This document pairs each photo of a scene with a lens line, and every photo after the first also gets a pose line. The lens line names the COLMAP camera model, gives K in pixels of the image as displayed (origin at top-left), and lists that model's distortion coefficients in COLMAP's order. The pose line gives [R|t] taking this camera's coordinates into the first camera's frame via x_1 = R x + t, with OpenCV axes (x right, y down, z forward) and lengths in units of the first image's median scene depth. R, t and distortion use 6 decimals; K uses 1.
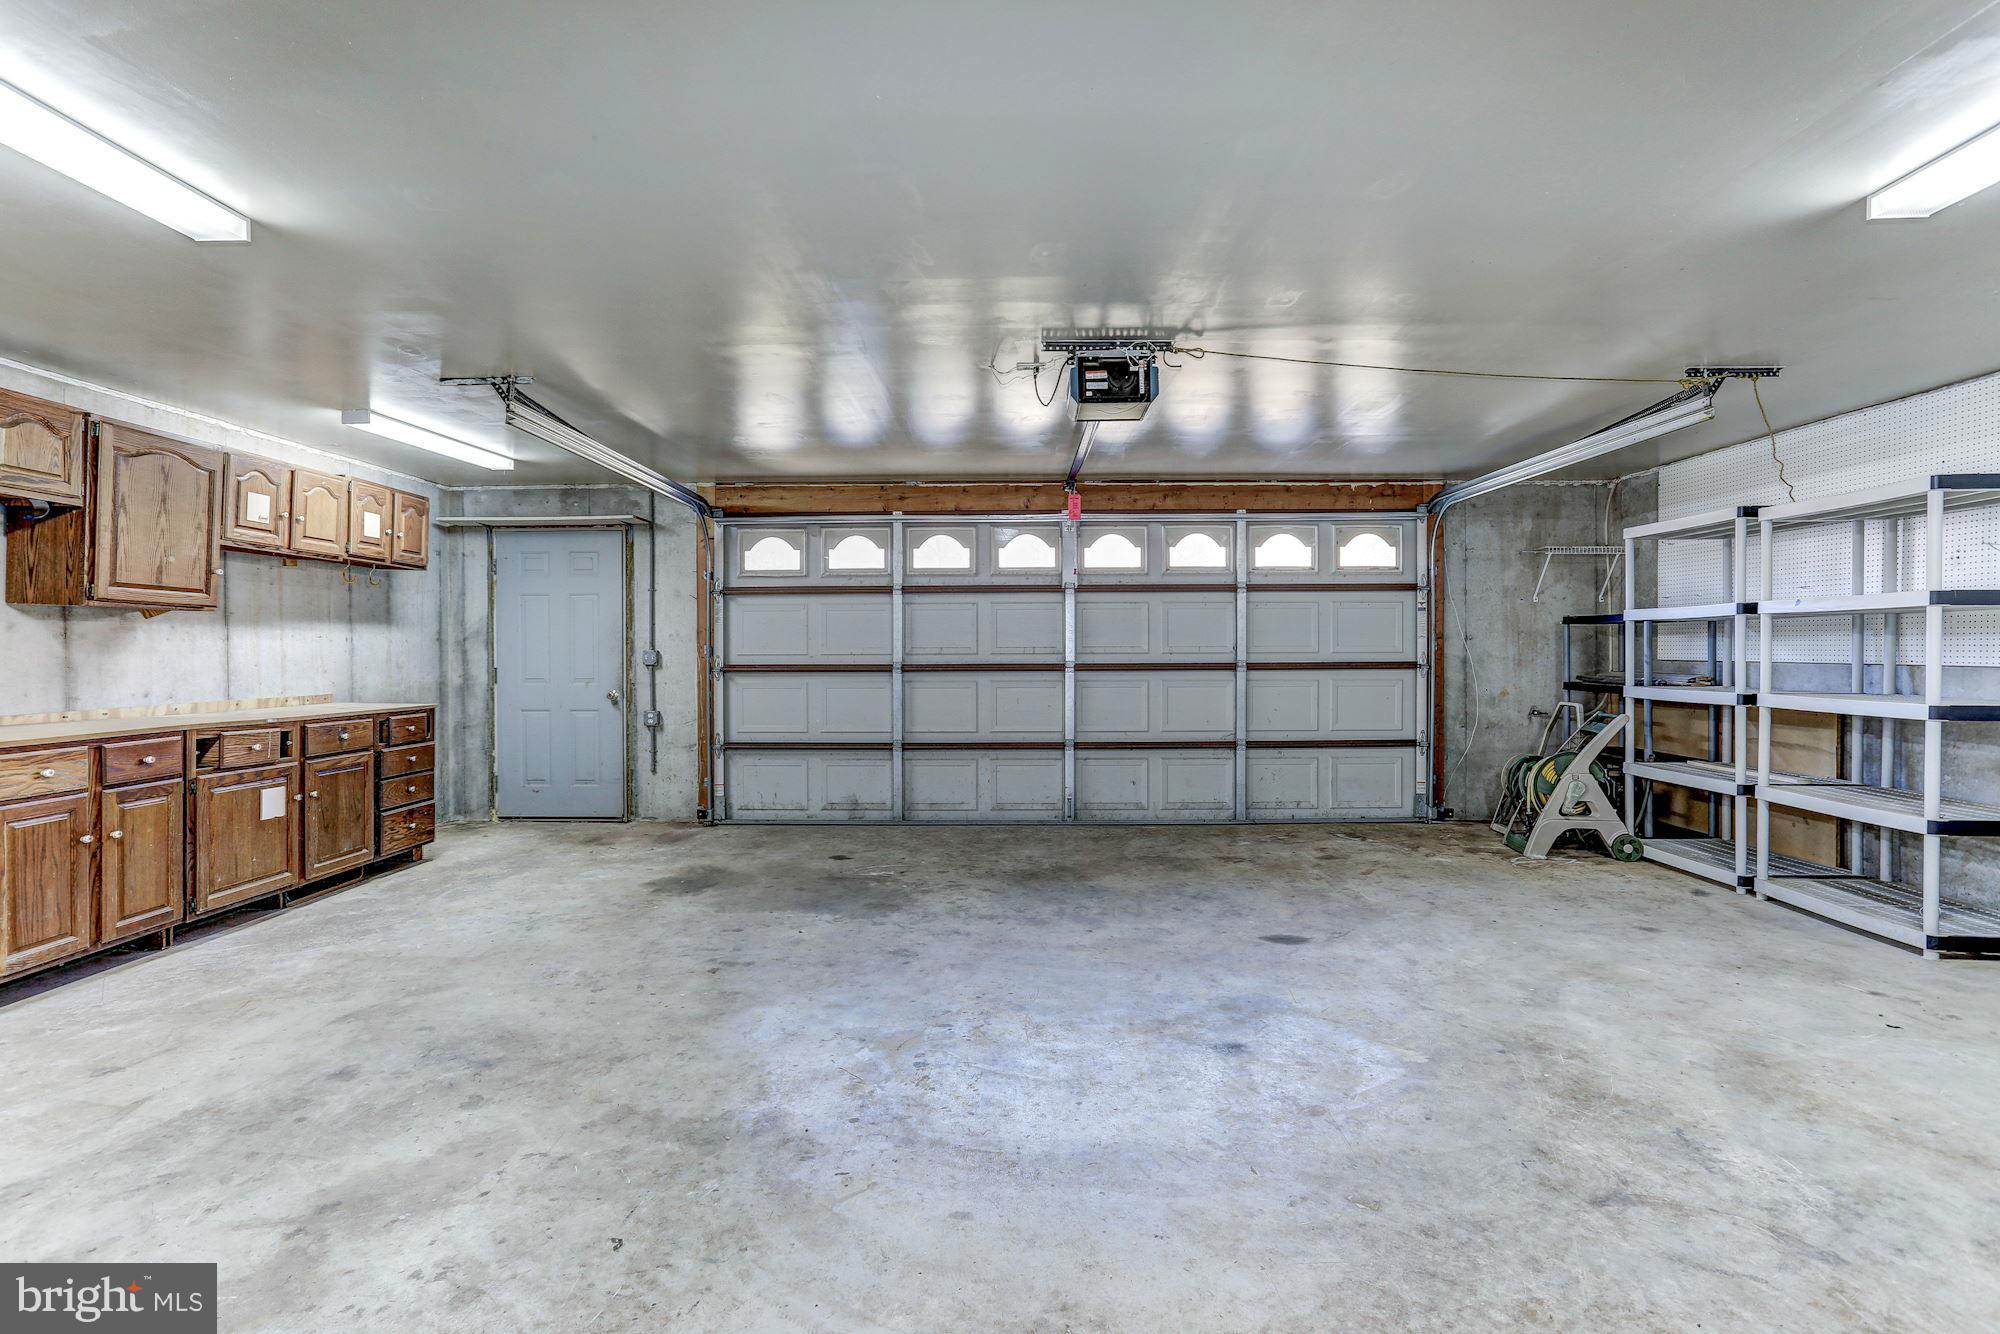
lens RADIAL K [[968.9, 0, 1000.0], [0, 968.9, 667.0], [0, 0, 1]] dist [-0.056044, 0.031289]
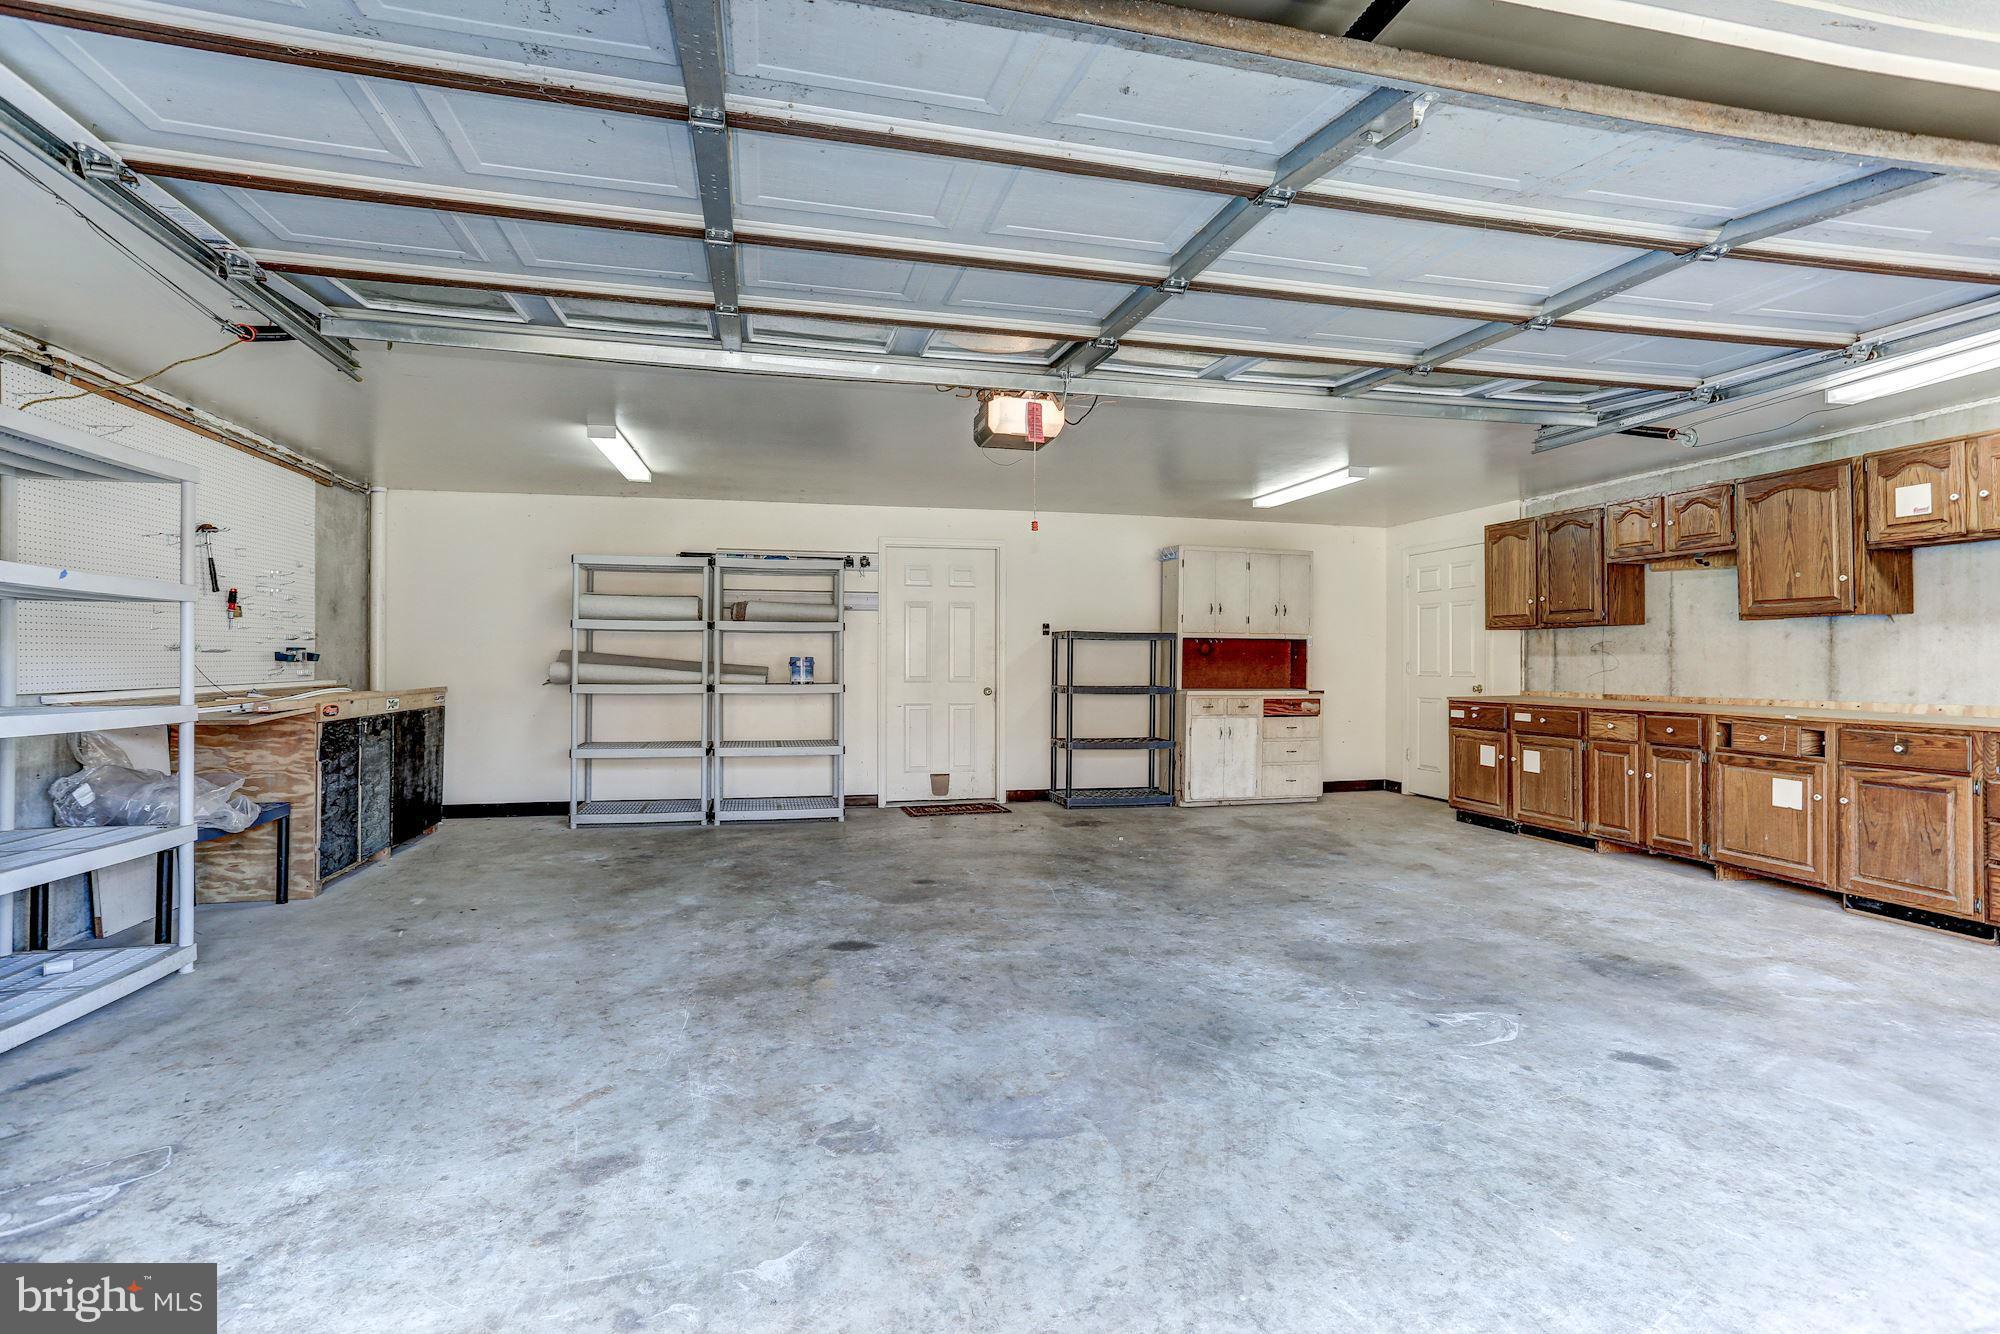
lens RADIAL K [[968.9, 0, 1000.0], [0, 968.9, 667.0], [0, 0, 1]] dist [-0.056044, 0.031289]
pose [[-0.967839, 0.001242, -0.251569, 0.382789], [-0.001855, 0.999925, 0.012073, -0.011546], [0.251565, 0.012151, -0.967764, 1.909761]]
